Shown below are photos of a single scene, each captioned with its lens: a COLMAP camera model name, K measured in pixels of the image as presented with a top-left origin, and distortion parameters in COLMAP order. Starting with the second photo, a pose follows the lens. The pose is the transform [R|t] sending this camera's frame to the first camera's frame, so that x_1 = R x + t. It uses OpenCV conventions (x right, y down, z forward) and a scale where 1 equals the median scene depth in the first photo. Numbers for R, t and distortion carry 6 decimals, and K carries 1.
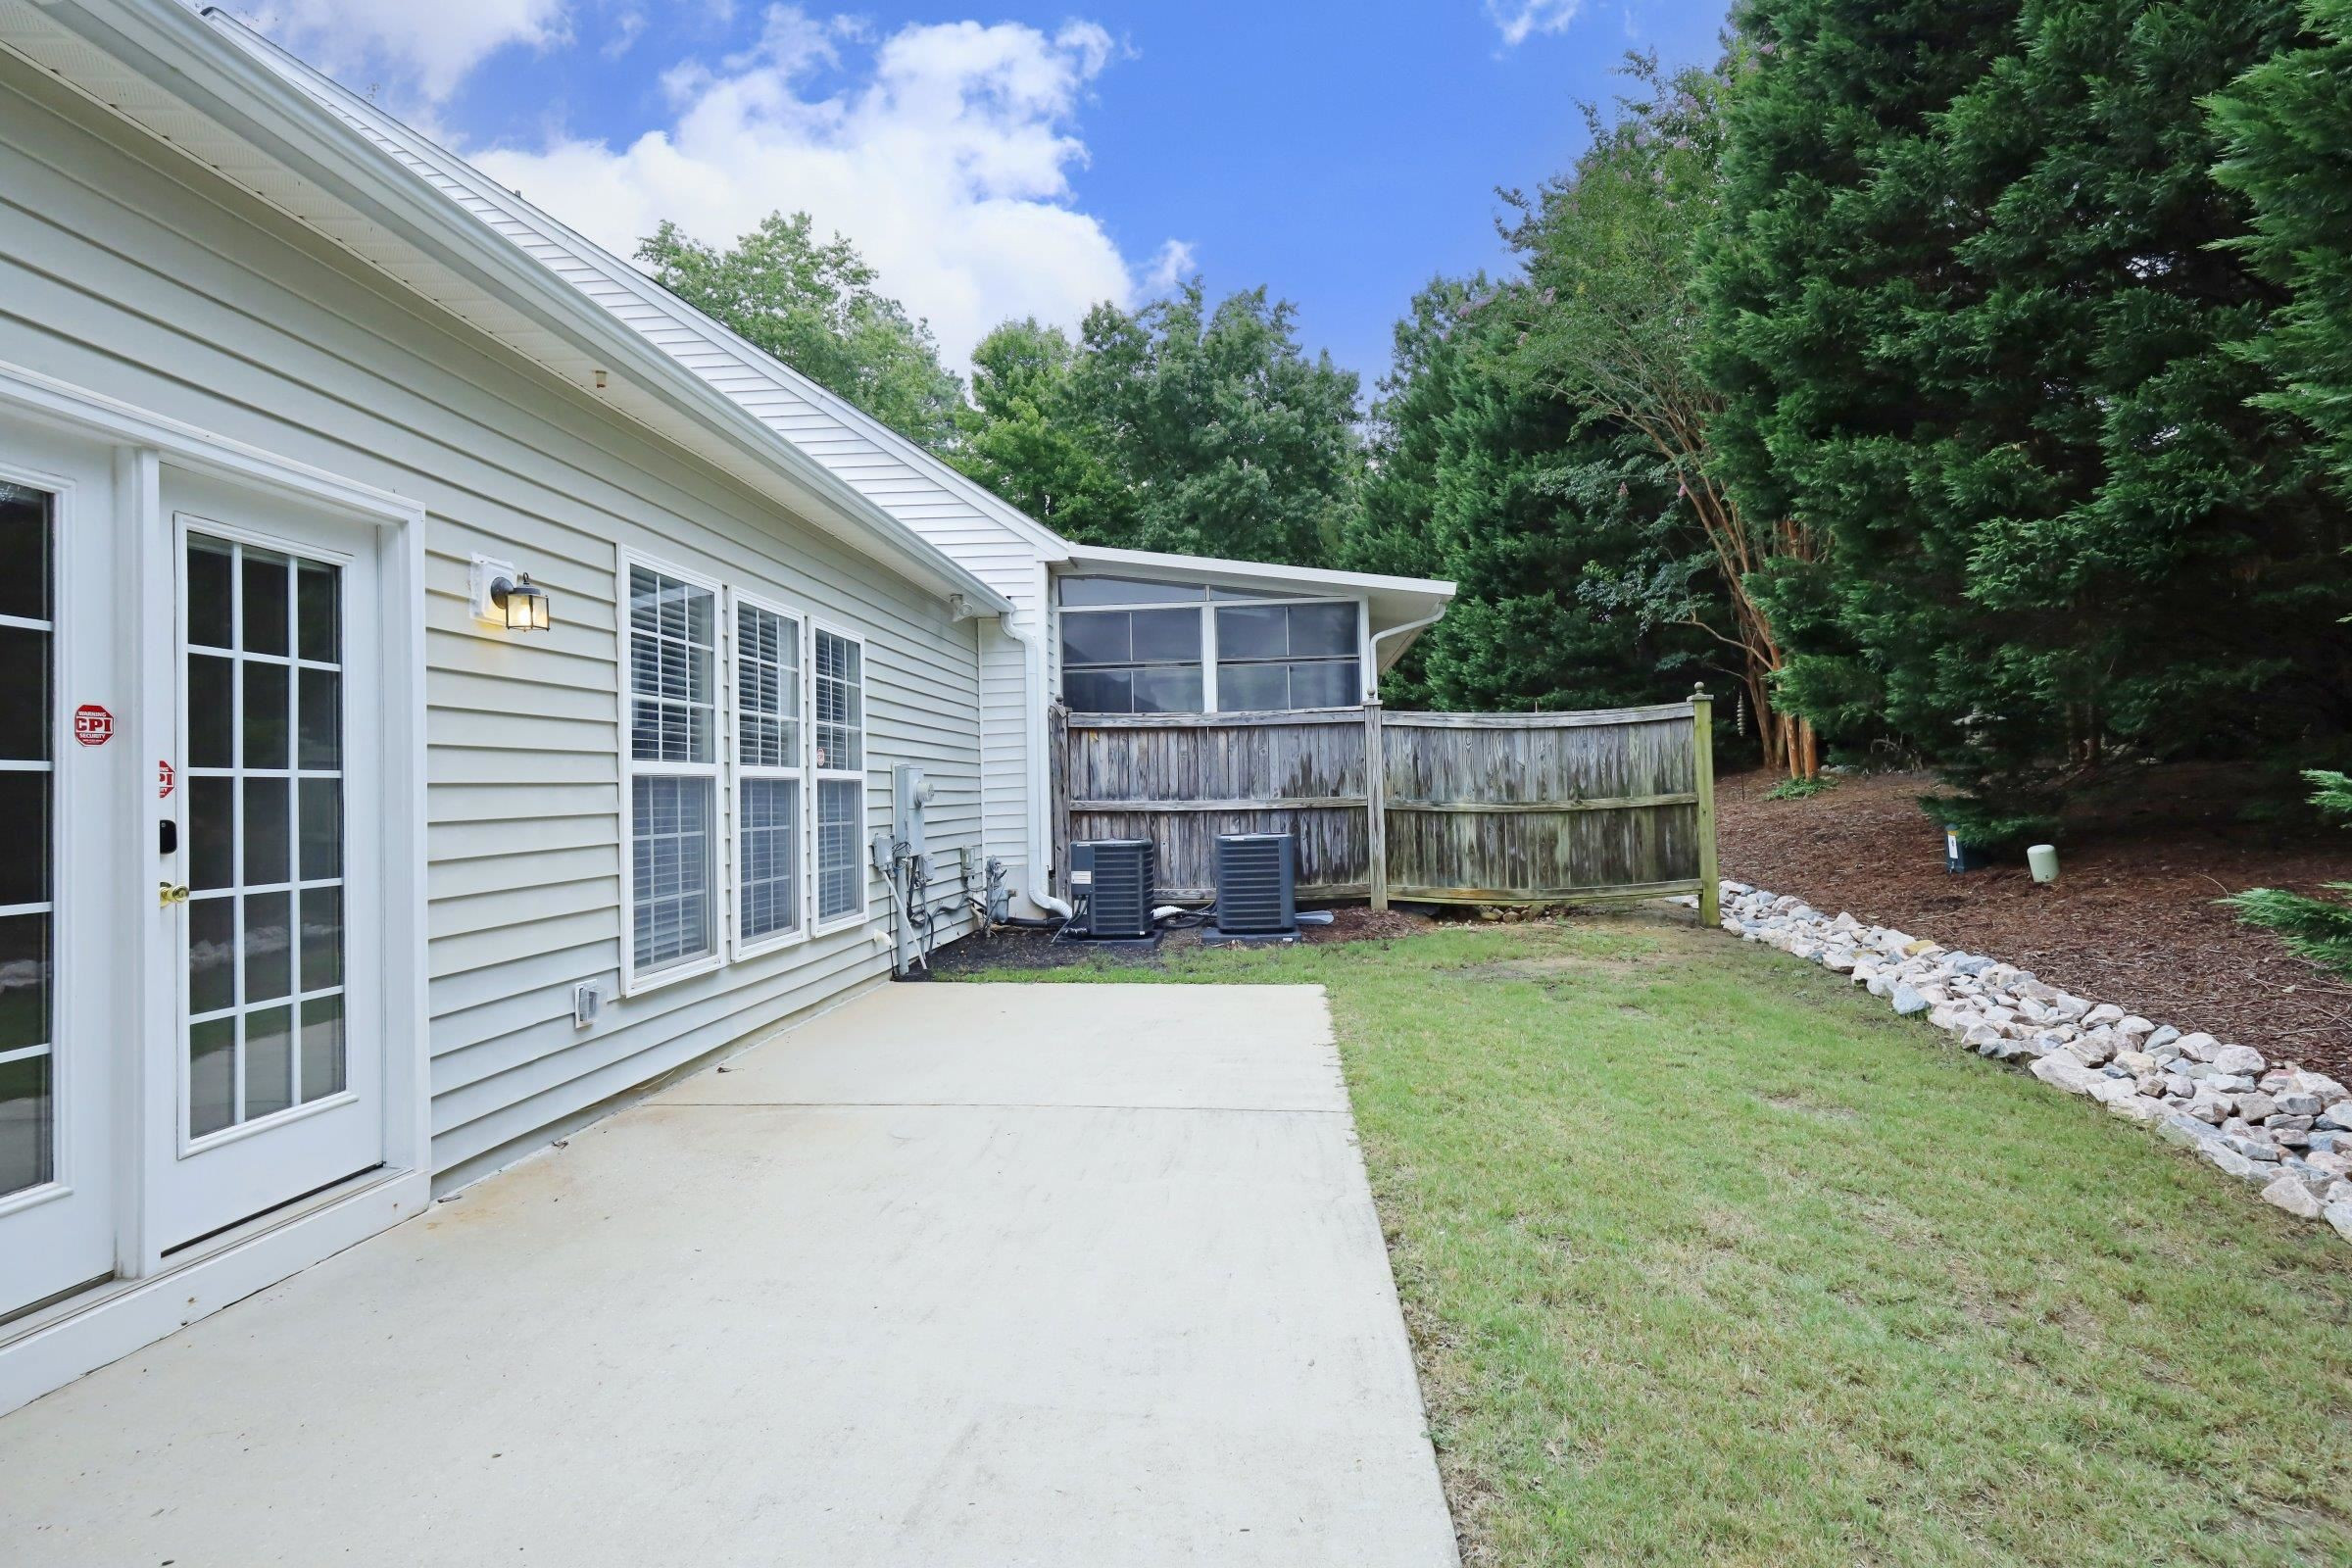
lens RADIAL K [[960.2, 0, 1180.3], [0, 960.2, 782.0], [0, 0, 1]] dist [-0.000074, 0.000014]
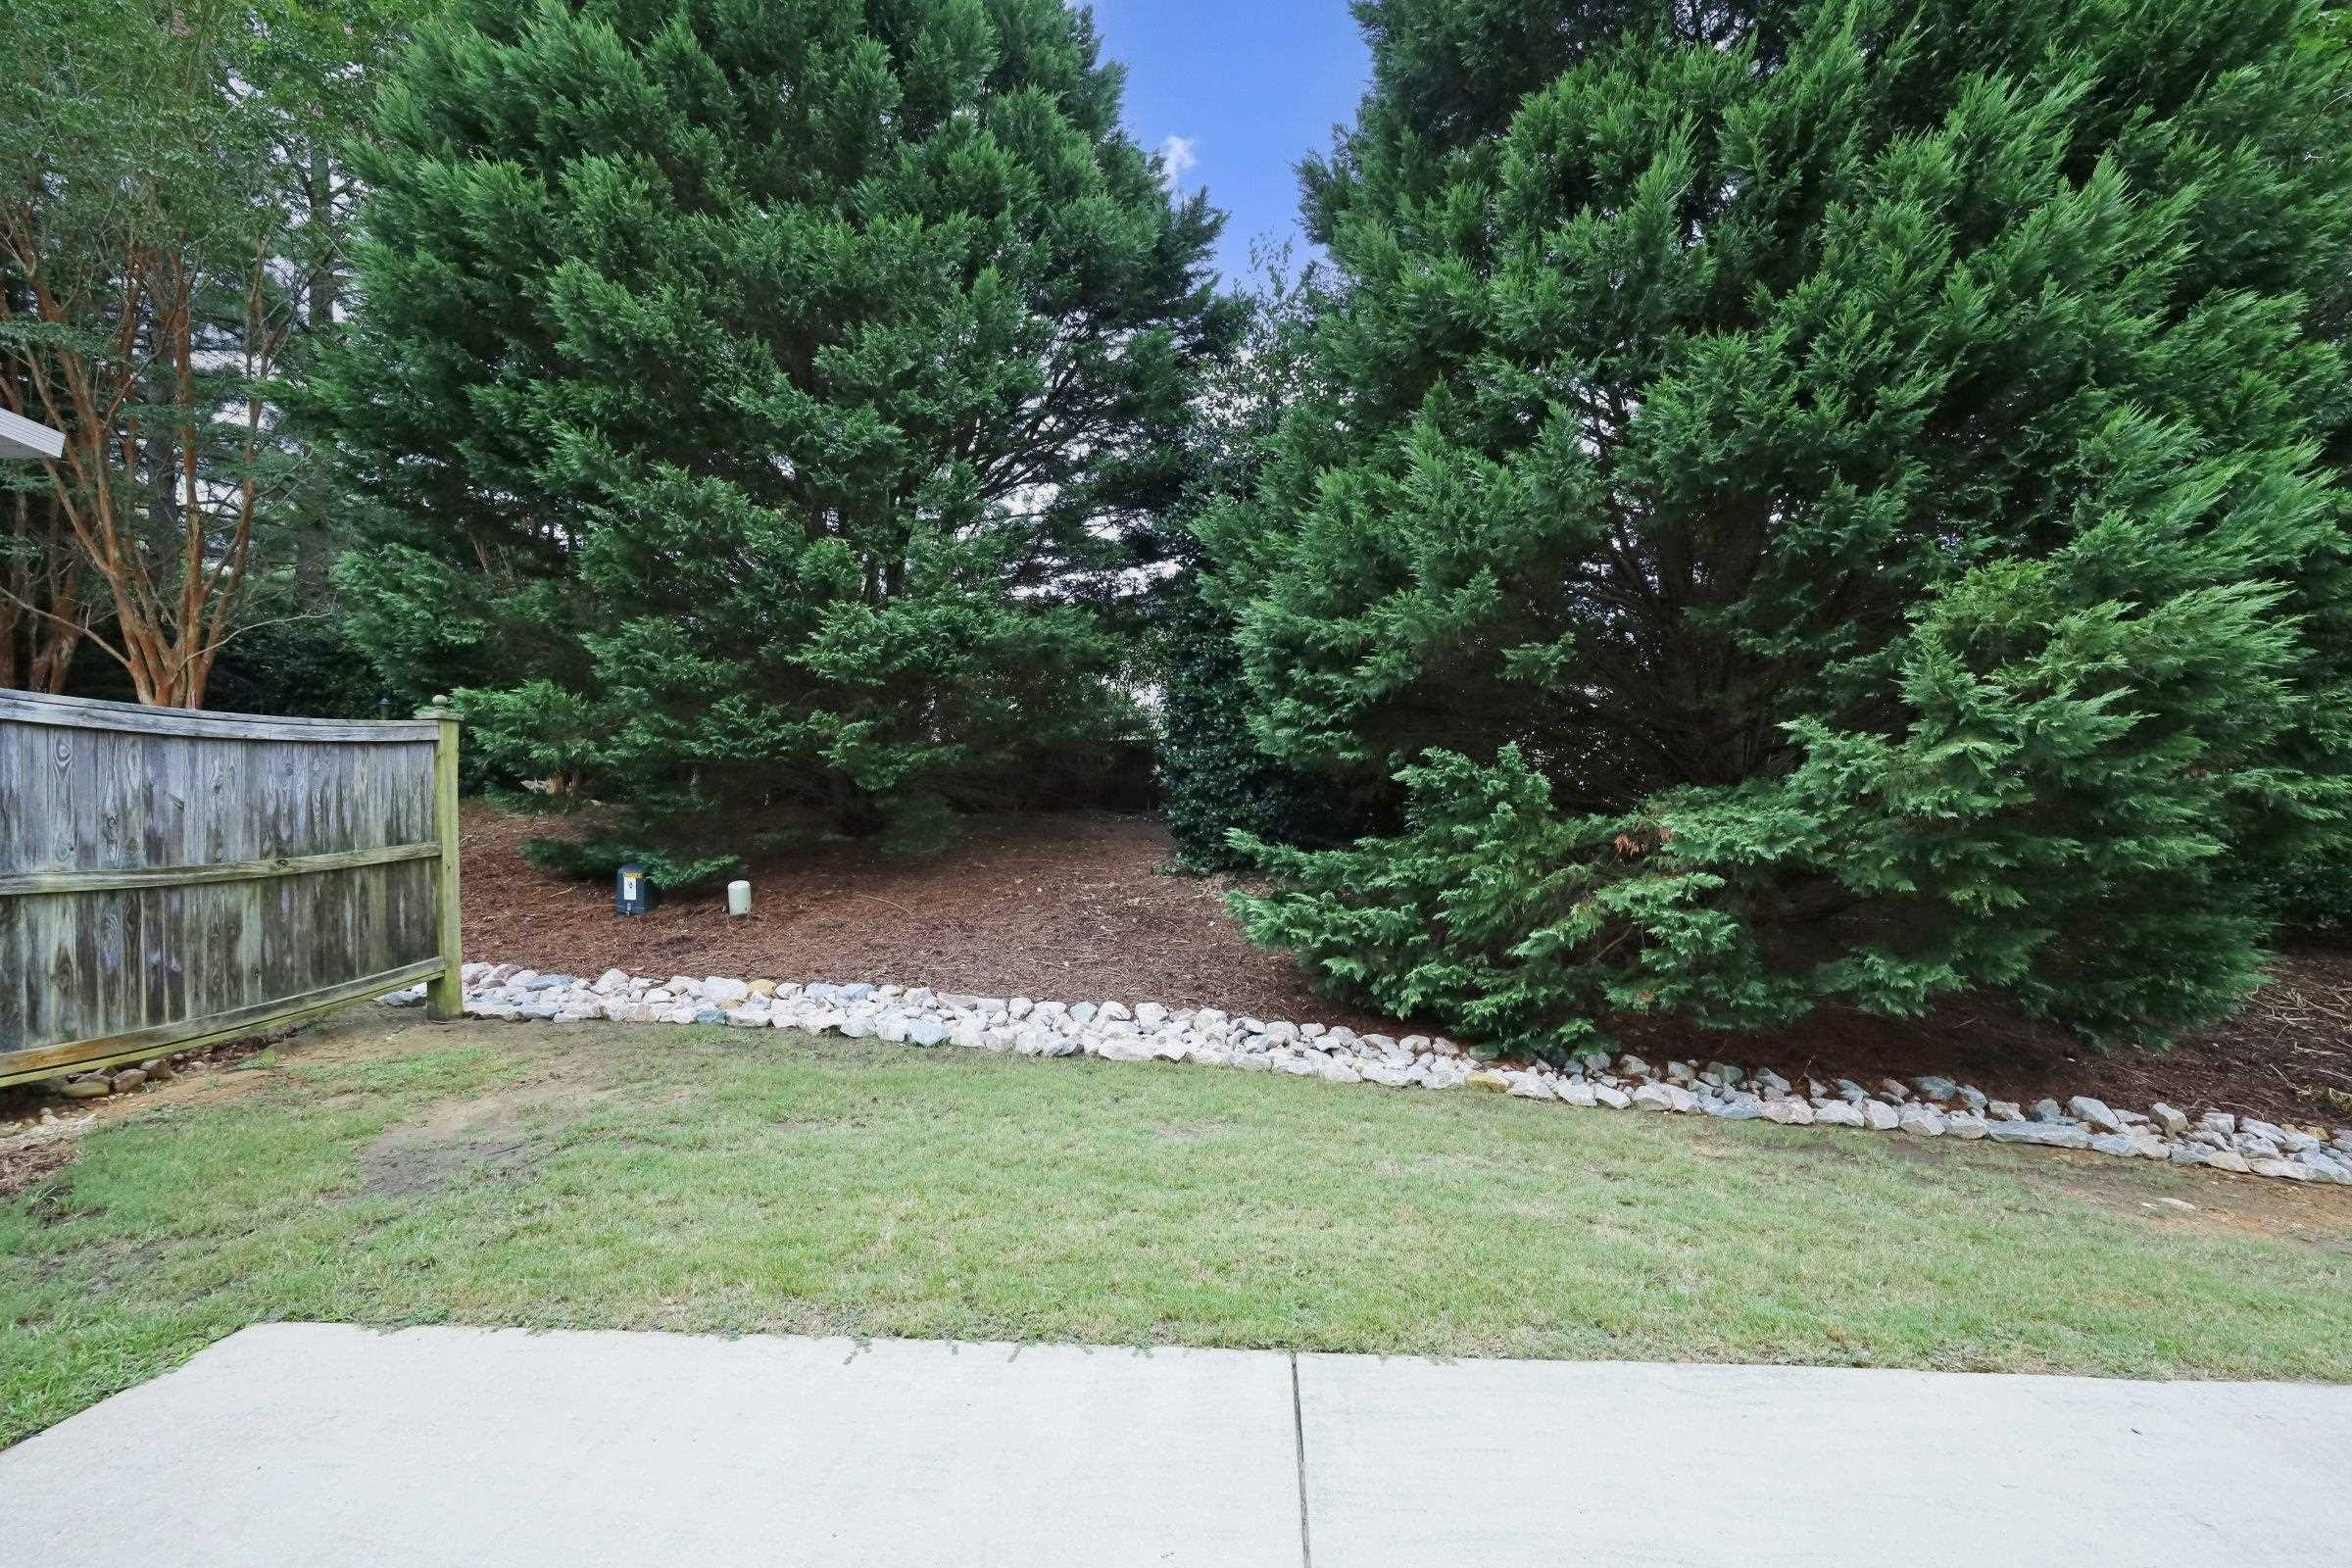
lens RADIAL K [[960.2, 0, 1178.9], [0, 960.2, 802.0], [0, 0, 1]] dist [-0.000074, 0.000014]
pose [[-0.016645, 0.014483, 0.999757, -0.218045], [-0.006667, 0.999871, -0.014595, -0.012986], [-0.999839, -0.006908, -0.016547, 0.429731]]
